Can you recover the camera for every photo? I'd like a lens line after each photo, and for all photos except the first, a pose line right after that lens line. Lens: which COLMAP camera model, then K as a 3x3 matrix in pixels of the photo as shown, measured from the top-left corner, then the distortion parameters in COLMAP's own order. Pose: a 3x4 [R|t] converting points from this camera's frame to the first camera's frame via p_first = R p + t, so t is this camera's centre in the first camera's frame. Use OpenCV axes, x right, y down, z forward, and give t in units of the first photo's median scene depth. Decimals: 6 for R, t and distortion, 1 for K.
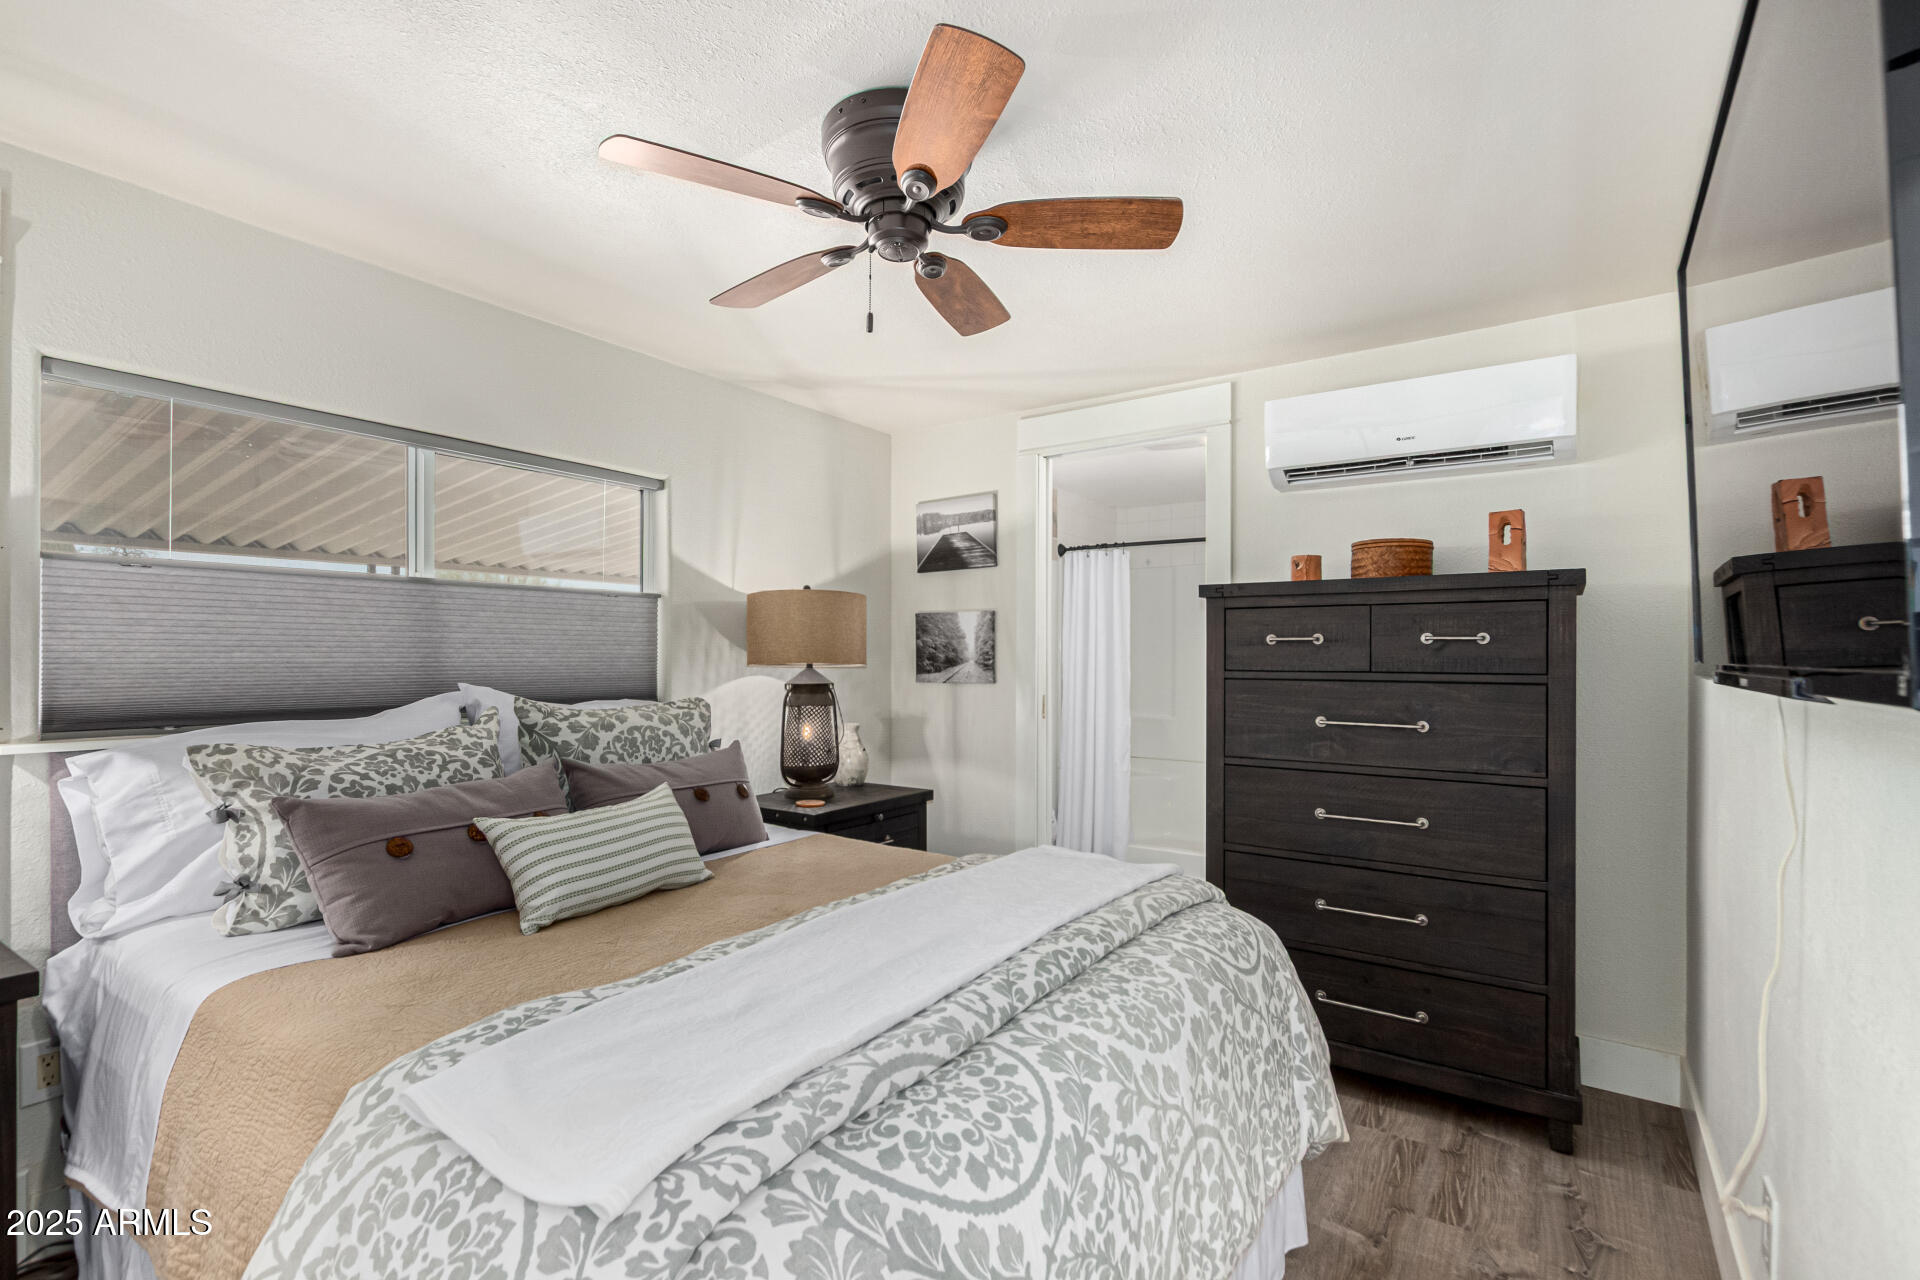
lens RADIAL K [[880.0, 0, 961.3], [0, 880.0, 649.4], [0, 0, 1]] dist [0.005077, 0.000113]
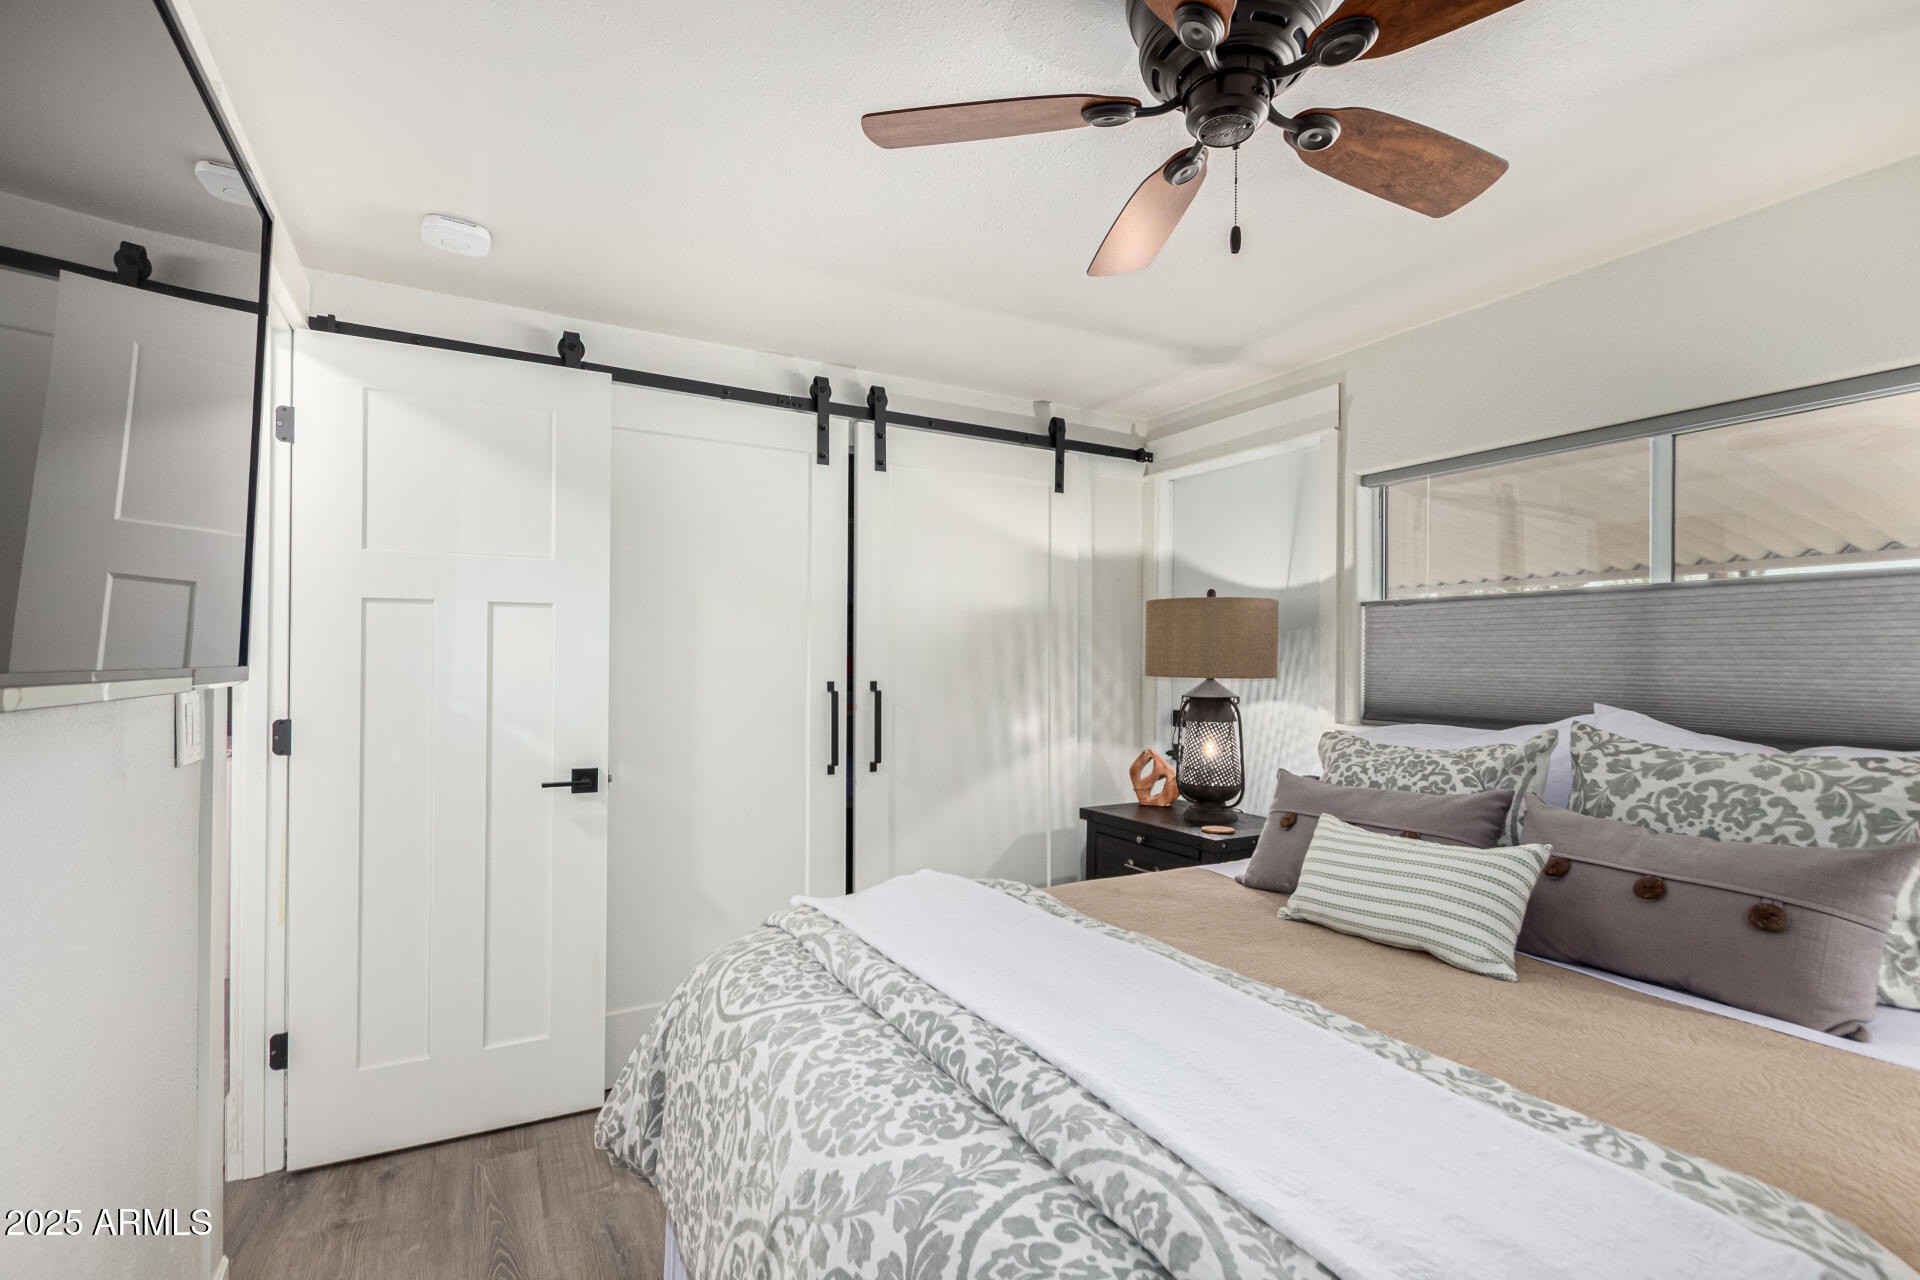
lens RADIAL K [[880.0, 0, 961.3], [0, 880.0, 649.4], [0, 0, 1]] dist [0.005077, 0.000113]
pose [[-0.447361, -0.020326, -0.894123, 0.634435], [-0.006402, 0.999789, -0.019525, 0.006681], [0.894331, -0.003011, -0.447396, 1.037254]]
